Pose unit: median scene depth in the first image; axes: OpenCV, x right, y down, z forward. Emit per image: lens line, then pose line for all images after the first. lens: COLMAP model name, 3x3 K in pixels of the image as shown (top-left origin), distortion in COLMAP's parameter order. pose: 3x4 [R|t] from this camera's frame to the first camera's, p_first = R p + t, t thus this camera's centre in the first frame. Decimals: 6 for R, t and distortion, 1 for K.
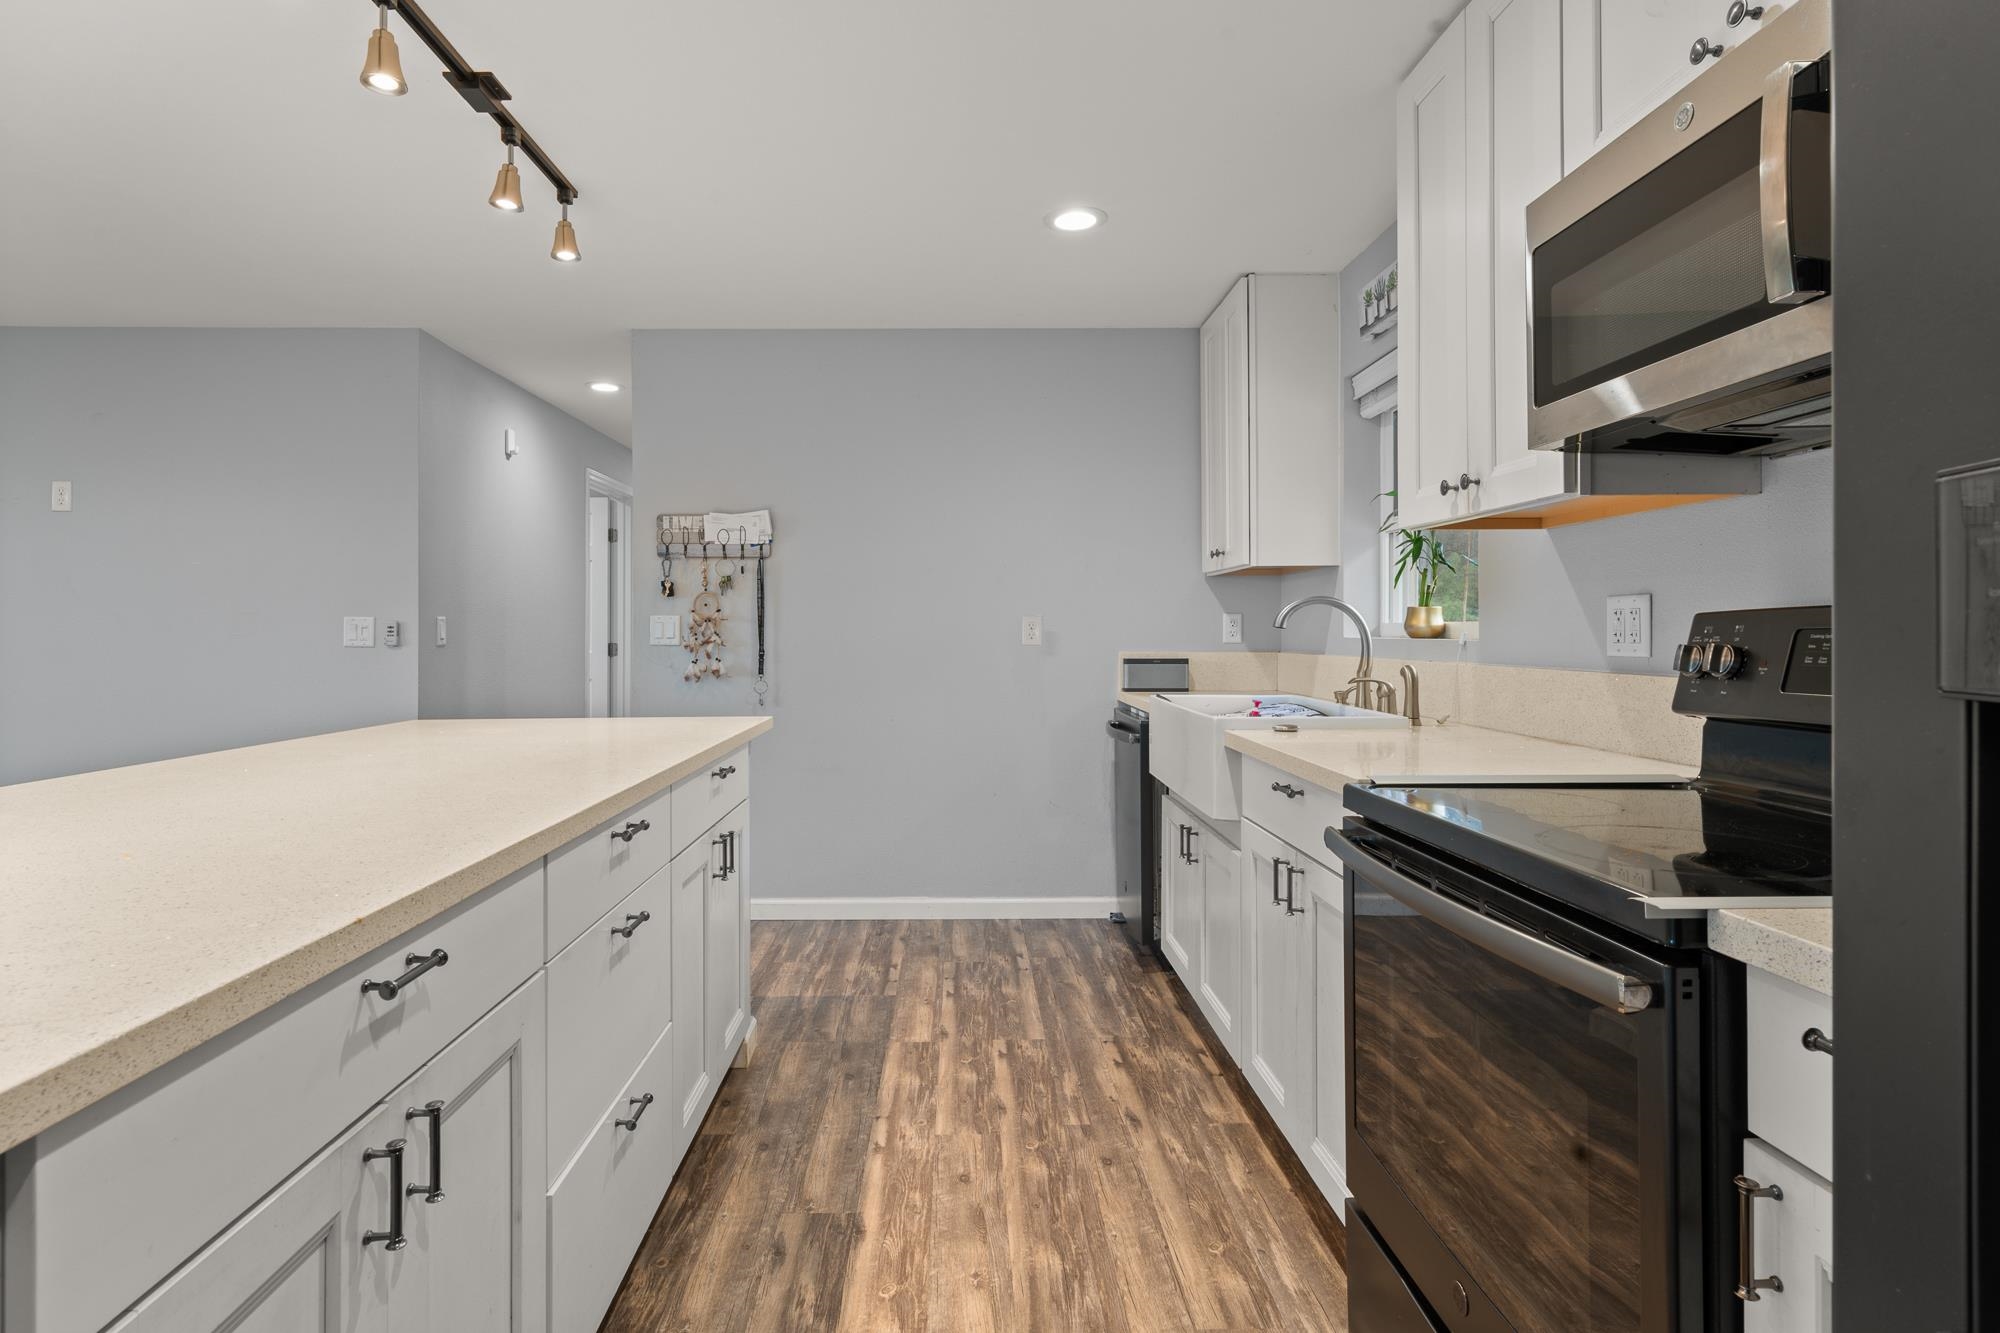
lens RADIAL K [[1042.3, 0, 980.6], [0, 1042.3, 627.7], [0, 0, 1]] dist [0.003808, -0.002309]
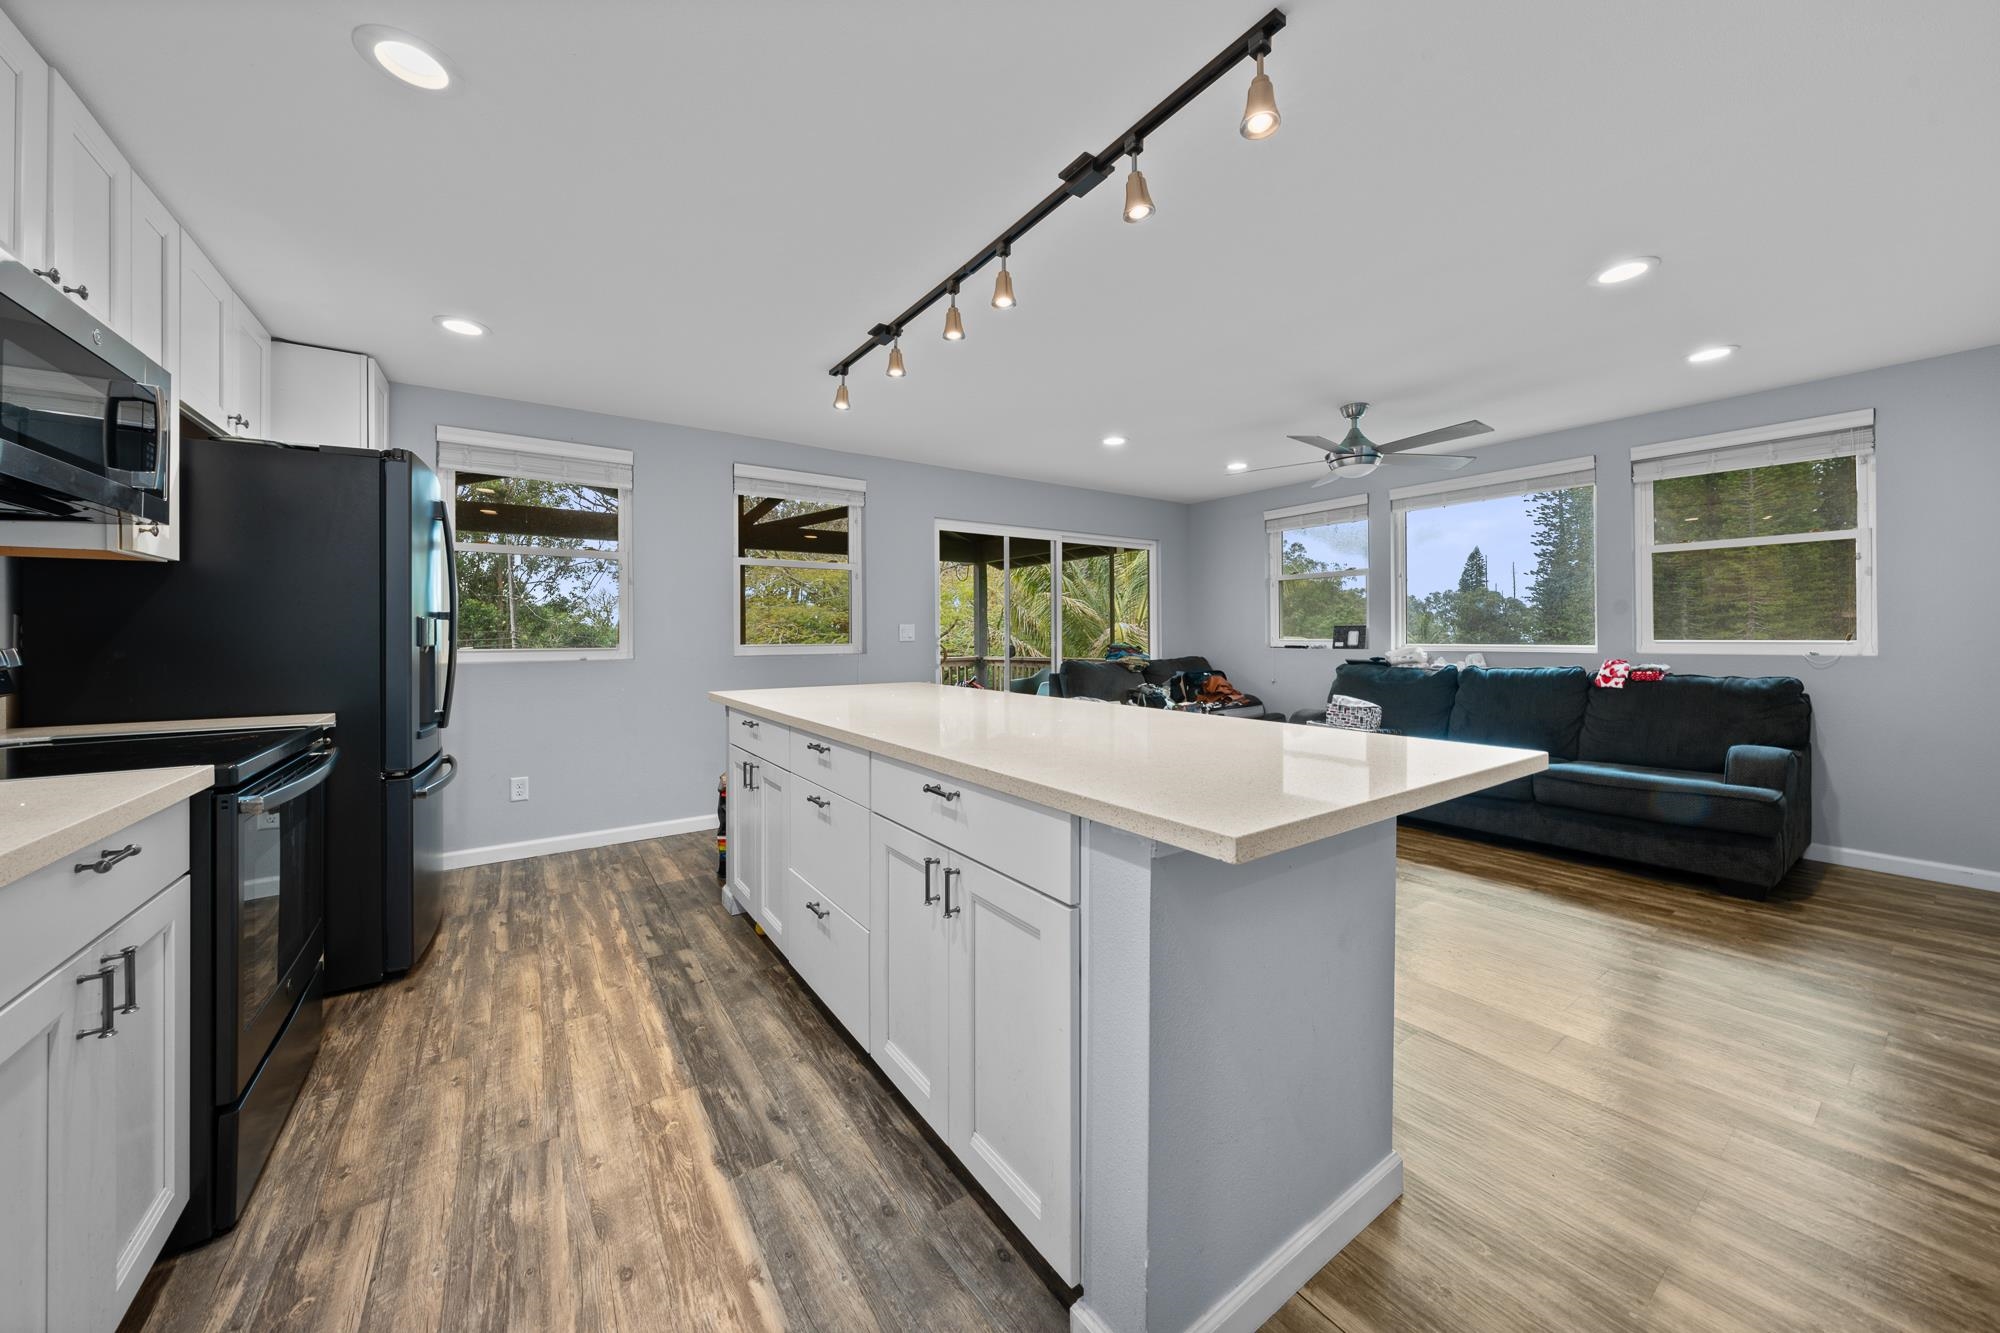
lens RADIAL K [[705.2, 0, 997.9], [0, 705.2, 628.8], [0, 0, 1]] dist [0.000396, -0.000298]
pose [[-0.840048, 0.003033, -0.542504, 0.040130], [0.011225, 0.999867, -0.011792, 0.008784], [0.542397, -0.015995, -0.839970, 1.632927]]
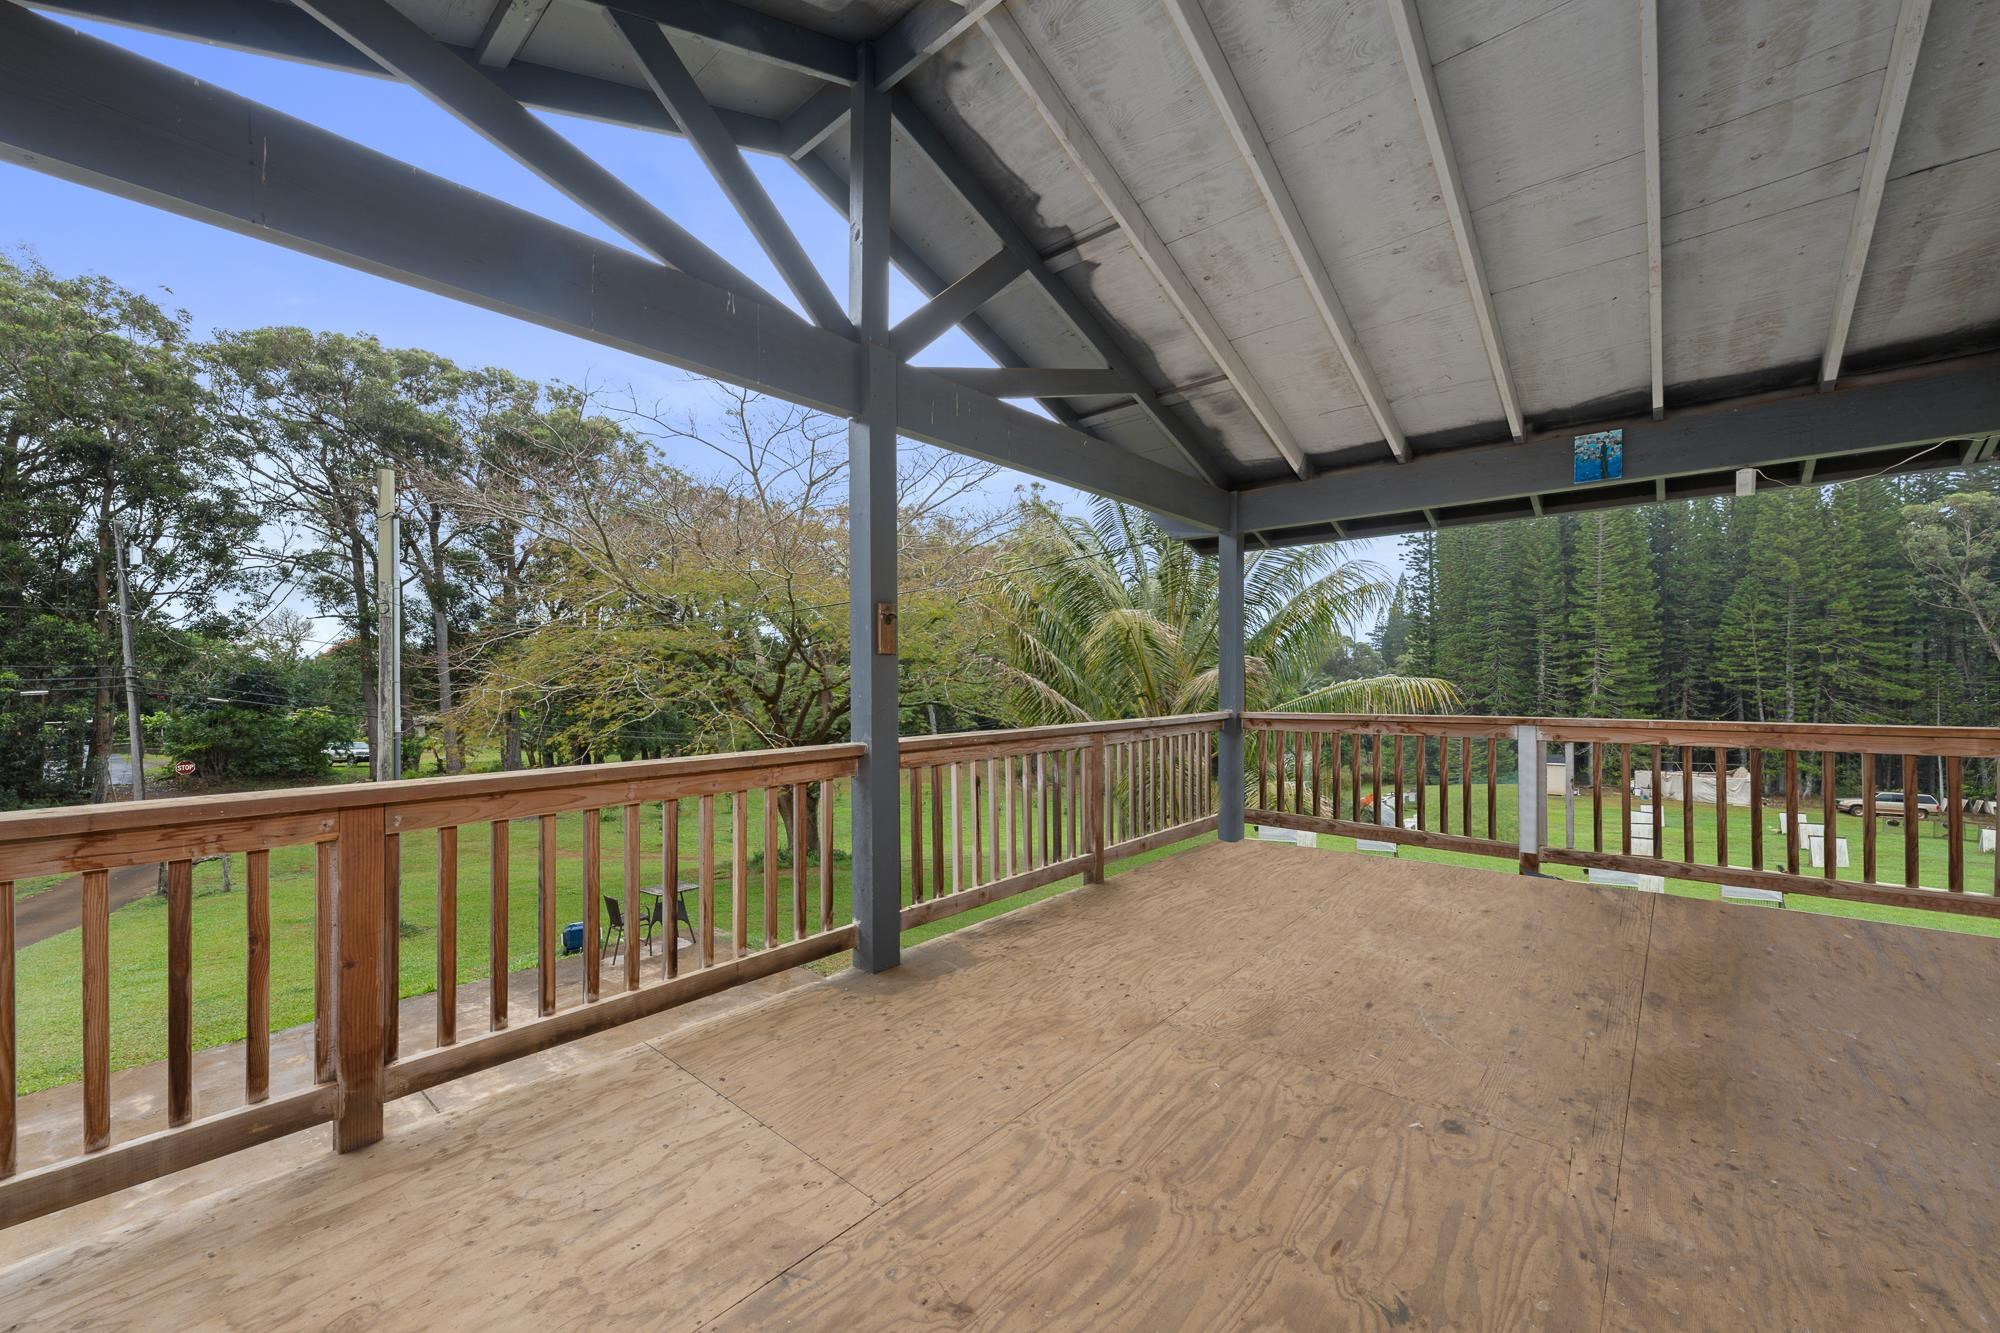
lens RADIAL K [[761.1, 0, 1000.2], [0, 761.1, 678.1], [0, 0, 1]] dist [0.000018, -0.000110]
pose [[-0.682885, 0.005625, -0.730504, 0.038250], [0.005840, 0.999980, 0.002241, 0.006904], [0.730502, -0.002735, -0.682905, 1.496738]]
